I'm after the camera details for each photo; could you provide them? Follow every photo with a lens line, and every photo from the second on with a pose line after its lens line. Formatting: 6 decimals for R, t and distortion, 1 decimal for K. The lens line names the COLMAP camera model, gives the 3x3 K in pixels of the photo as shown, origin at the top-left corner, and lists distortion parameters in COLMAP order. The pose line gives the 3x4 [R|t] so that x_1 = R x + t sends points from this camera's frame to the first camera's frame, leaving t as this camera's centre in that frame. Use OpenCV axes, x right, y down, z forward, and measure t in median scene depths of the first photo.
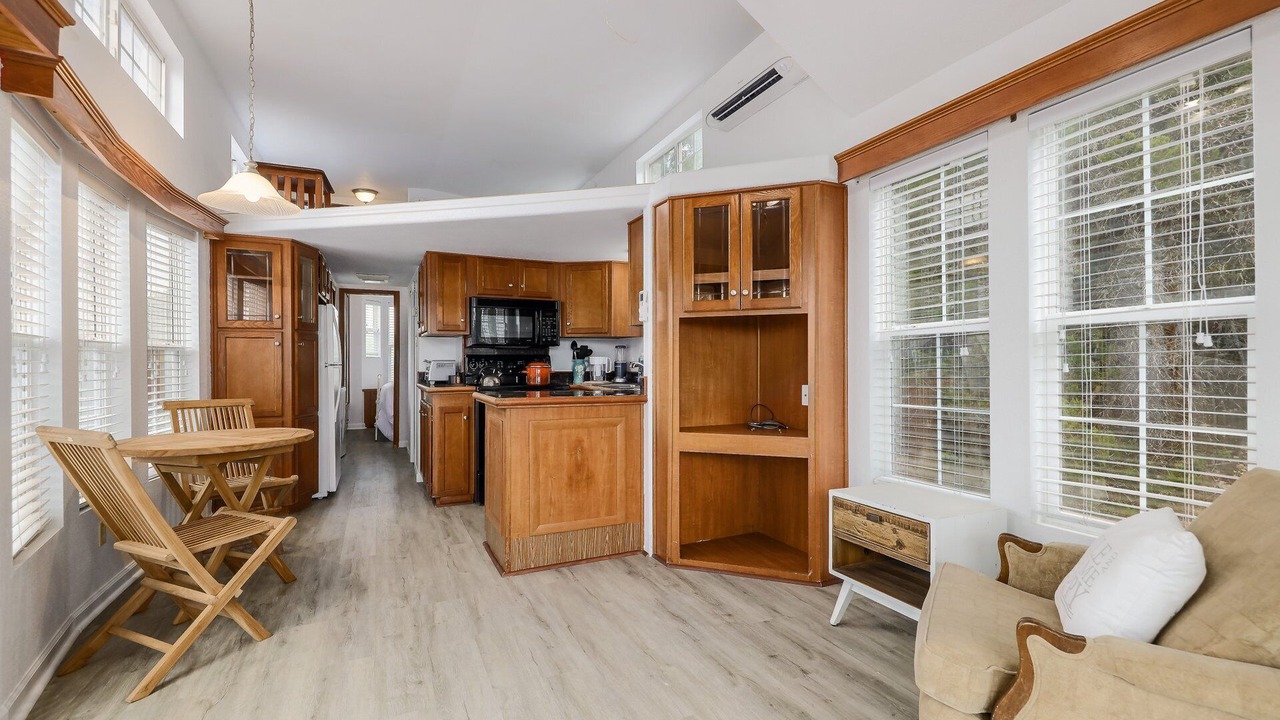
lens RADIAL K [[517.6, 0, 639.5], [0, 517.6, 364.9], [0, 0, 1]] dist [-0.015599, -0.000429]
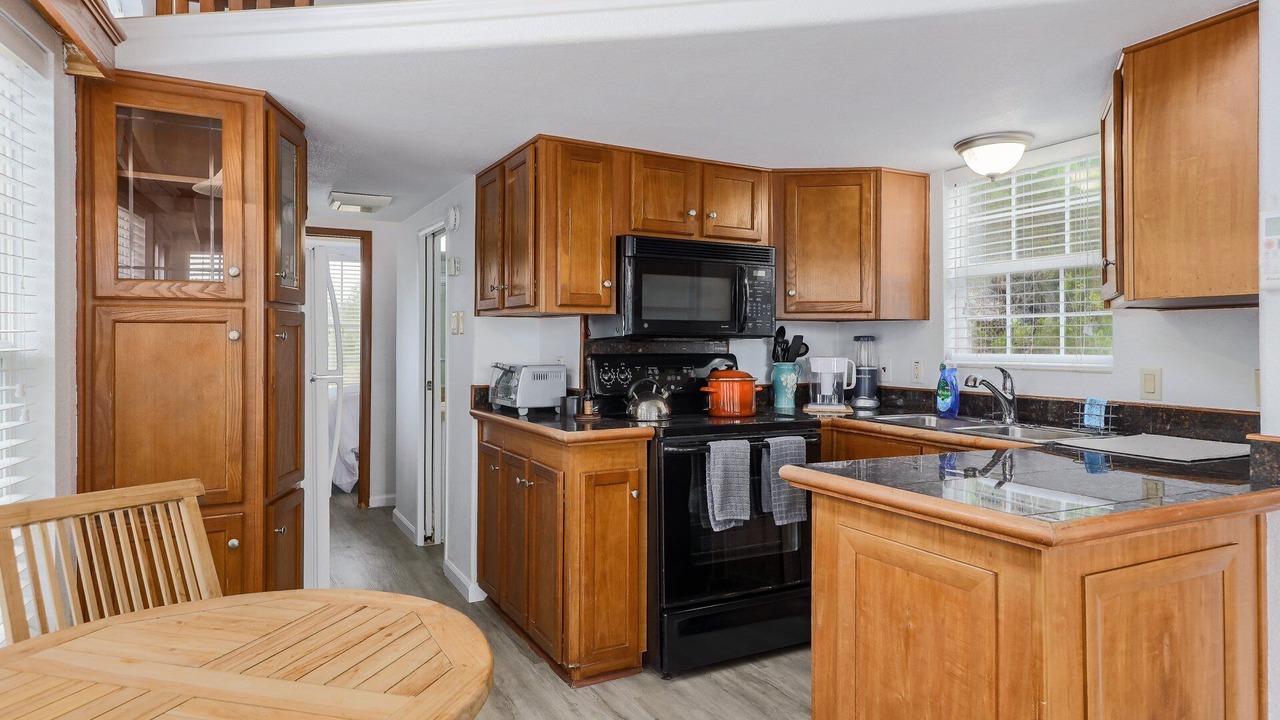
lens RADIAL K [[715.1, 0, 639.3], [0, 715.1, 356.7], [0, 0, 1]] dist [0.007675, 0.006812]
pose [[0.999394, 0.004450, 0.034530, -0.398198], [-0.004825, 0.999930, 0.010779, -0.031887], [-0.034480, -0.010939, 0.999346, 0.398826]]
